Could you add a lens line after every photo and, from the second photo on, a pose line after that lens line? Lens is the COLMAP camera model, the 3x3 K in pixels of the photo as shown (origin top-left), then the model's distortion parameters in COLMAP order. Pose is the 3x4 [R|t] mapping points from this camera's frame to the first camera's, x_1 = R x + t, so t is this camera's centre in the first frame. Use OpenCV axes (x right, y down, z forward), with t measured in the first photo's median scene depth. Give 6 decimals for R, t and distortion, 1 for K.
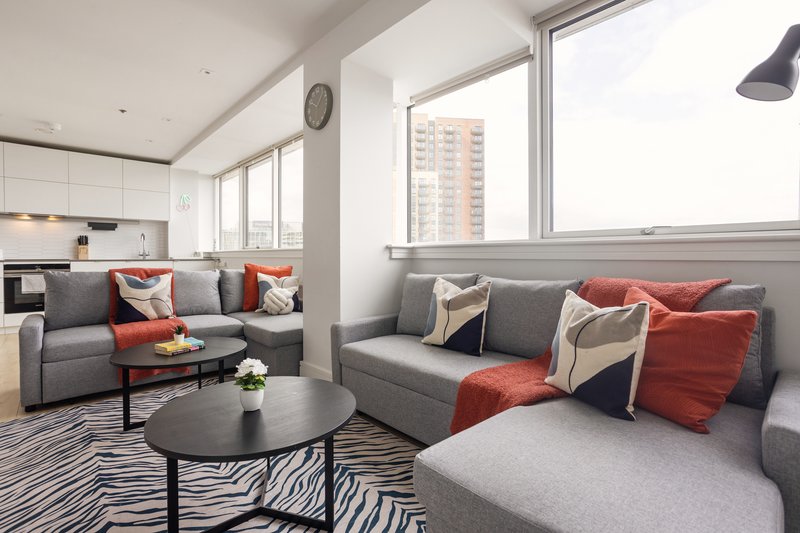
lens RADIAL K [[392.3, 0, 381.0], [0, 392.3, 257.4], [0, 0, 1]] dist [0.021196, 0.006181]
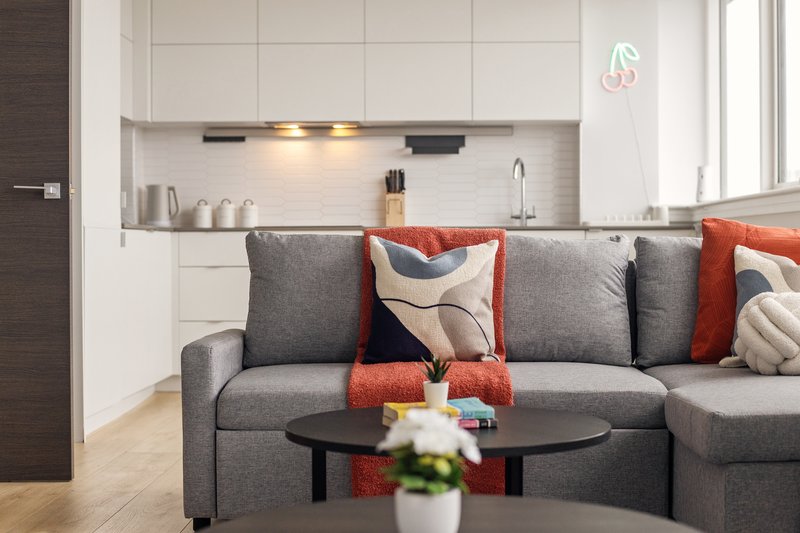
lens RADIAL K [[1264.4, 0, 401.7], [0, 1264.4, 265.5], [0, 0, 1]] dist [-0.024295, 0.000000]
pose [[0.754787, 0.006901, -0.655933, 0.118527], [0.000130, 0.999943, 0.010670, 0.034488], [0.655970, -0.008139, 0.754743, 0.039079]]
